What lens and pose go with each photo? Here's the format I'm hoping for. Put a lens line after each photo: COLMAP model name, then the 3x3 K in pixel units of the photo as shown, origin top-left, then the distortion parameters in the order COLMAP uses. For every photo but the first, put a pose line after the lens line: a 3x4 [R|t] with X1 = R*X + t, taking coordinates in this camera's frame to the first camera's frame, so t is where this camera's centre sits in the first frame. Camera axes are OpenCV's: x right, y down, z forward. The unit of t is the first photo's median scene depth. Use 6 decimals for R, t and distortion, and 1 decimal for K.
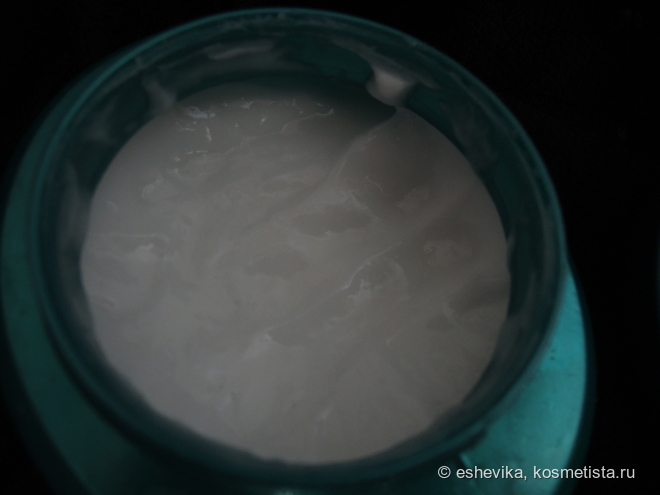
lens RADIAL K [[461.5, 0, 330.2], [0, 461.5, 246.5], [0, 0, 1]] dist [-0.003914, -0.001398]
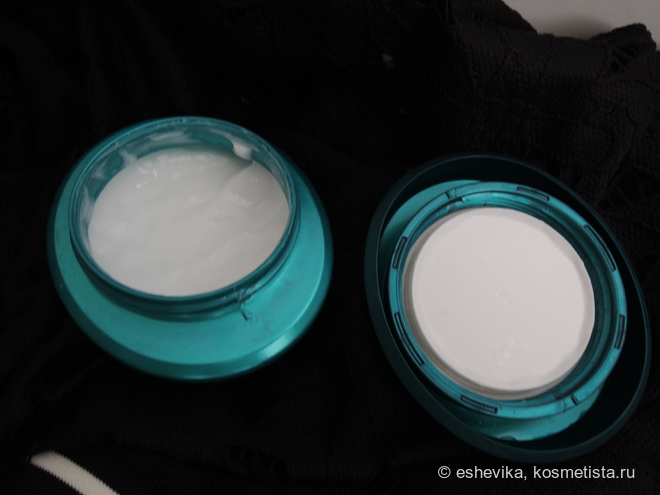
lens RADIAL K [[461.5, 0, 329.8], [0, 461.5, 248.1], [0, 0, 1]] dist [-0.003914, -0.001398]
pose [[0.999136, 0.000332, -0.041554, 0.676560], [-0.003396, 0.997277, -0.073671, 0.260271], [0.041416, 0.073749, 0.996417, -1.105785]]
